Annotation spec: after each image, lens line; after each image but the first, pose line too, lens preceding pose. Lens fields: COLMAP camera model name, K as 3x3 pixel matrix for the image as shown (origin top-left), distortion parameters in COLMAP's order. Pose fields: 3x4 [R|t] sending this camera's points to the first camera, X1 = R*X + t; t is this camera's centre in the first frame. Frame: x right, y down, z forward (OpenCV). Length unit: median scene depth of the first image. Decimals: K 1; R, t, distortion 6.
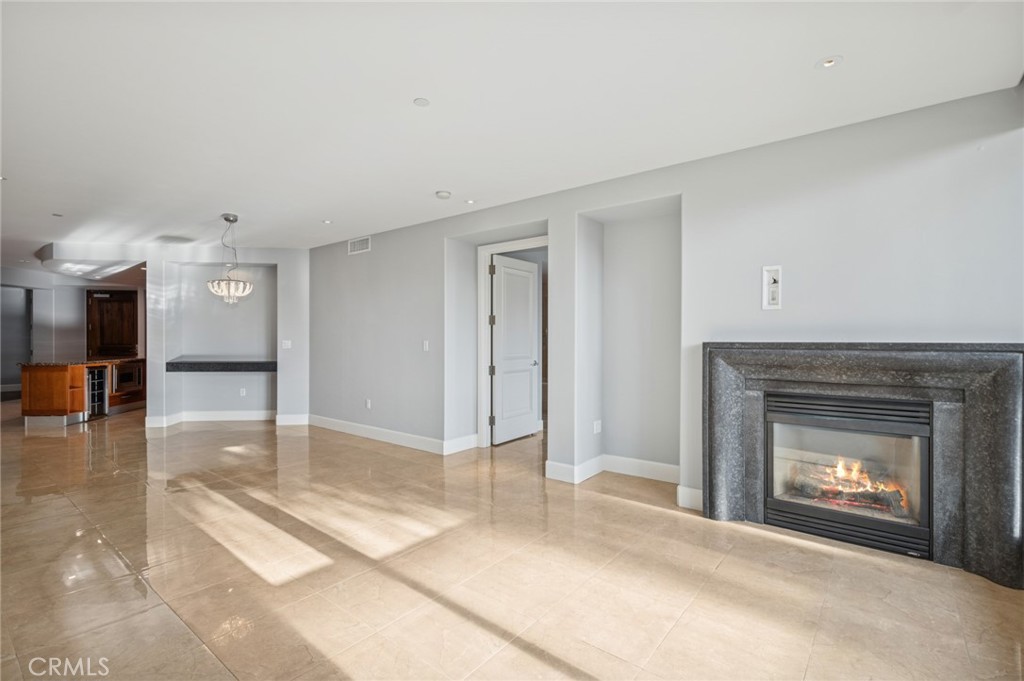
lens RADIAL K [[472.4, 0, 508.9], [0, 472.4, 338.8], [0, 0, 1]] dist [0.003344, 0.000600]
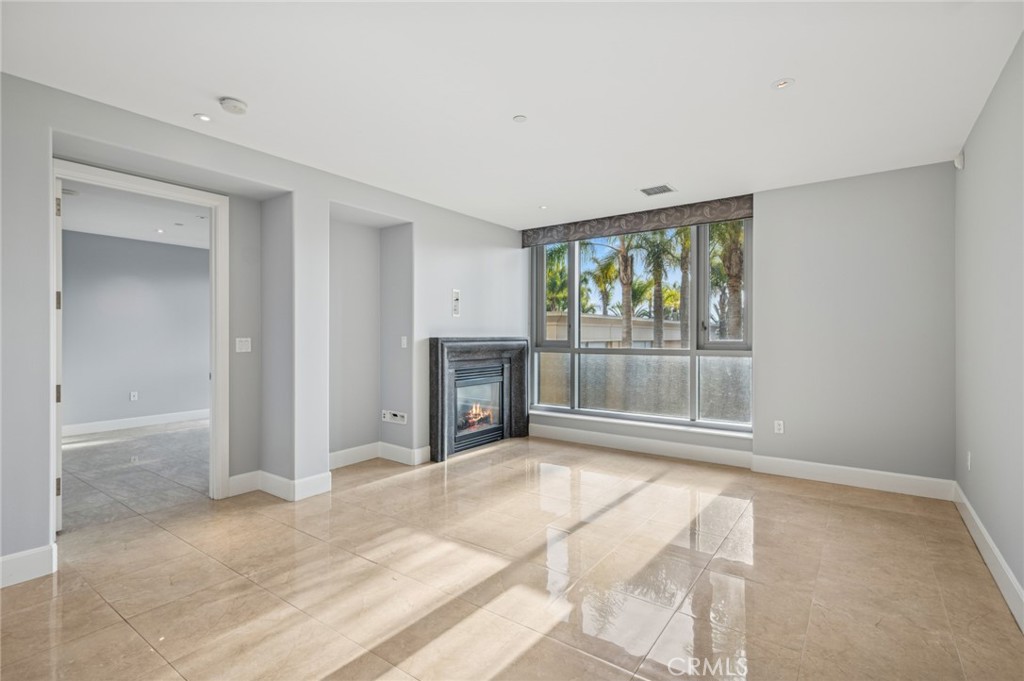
lens RADIAL K [[467.4, 0, 533.9], [0, 467.4, 335.9], [0, 0, 1]] dist [-0.000567, 0.001296]
pose [[-0.071621, -0.001549, 0.997431, -1.032989], [-0.001647, 0.999998, 0.001435, -0.000866], [-0.997431, -0.001540, -0.071623, 0.850832]]
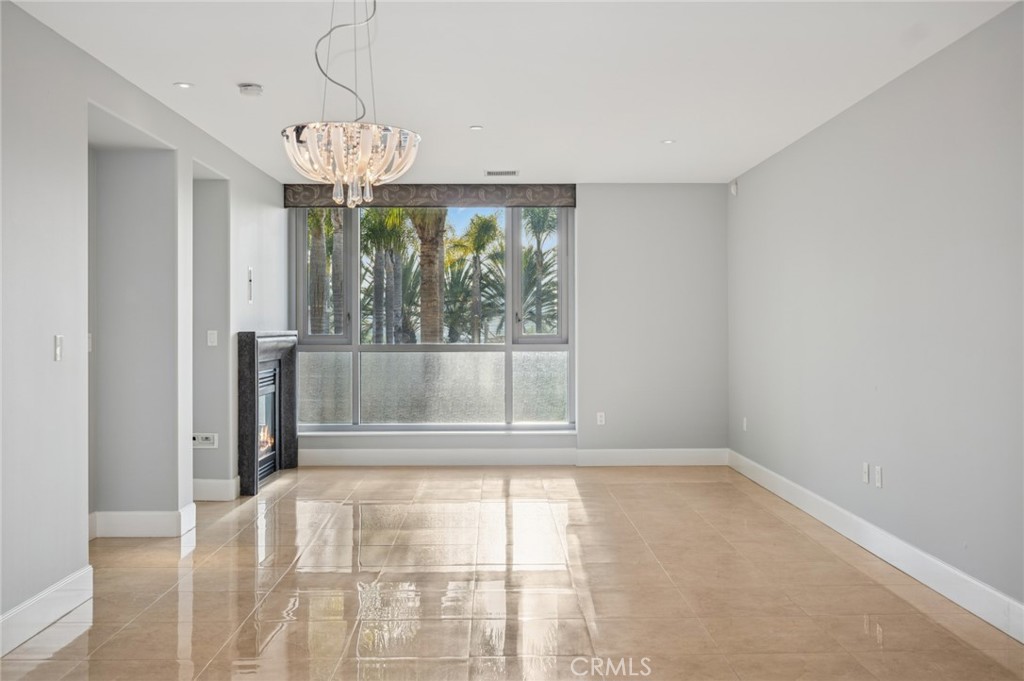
lens RADIAL K [[1012.9, 0, 523.5], [0, 1012.9, 318.9], [0, 0, 1]] dist [-0.066278, 0.000000]
pose [[-0.667989, 0.006242, 0.744145, -1.770370], [0.000624, 0.999969, -0.007829, -0.005521], [-0.744170, -0.004765, -0.667973, 2.159278]]
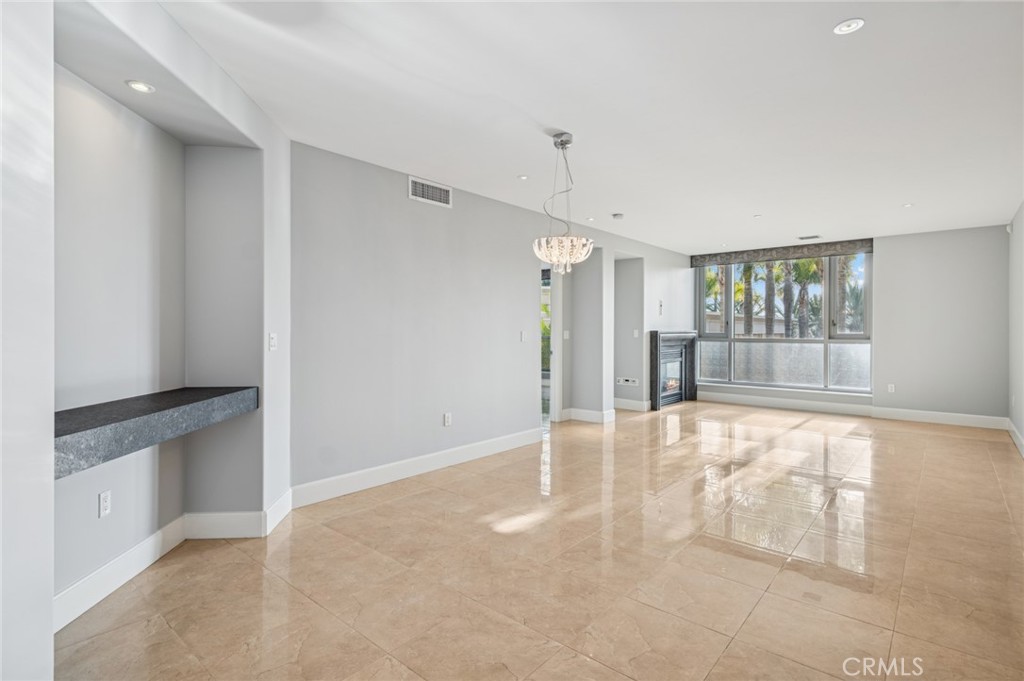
lens RADIAL K [[521.1, 0, 518.0], [0, 521.1, 333.0], [0, 0, 1]] dist [0.018453, -0.000758]
pose [[0.005172, -0.007814, 0.999956, -2.097714], [-0.002499, 0.999966, 0.007827, -0.001087], [-0.999984, -0.002539, 0.005153, 1.703211]]
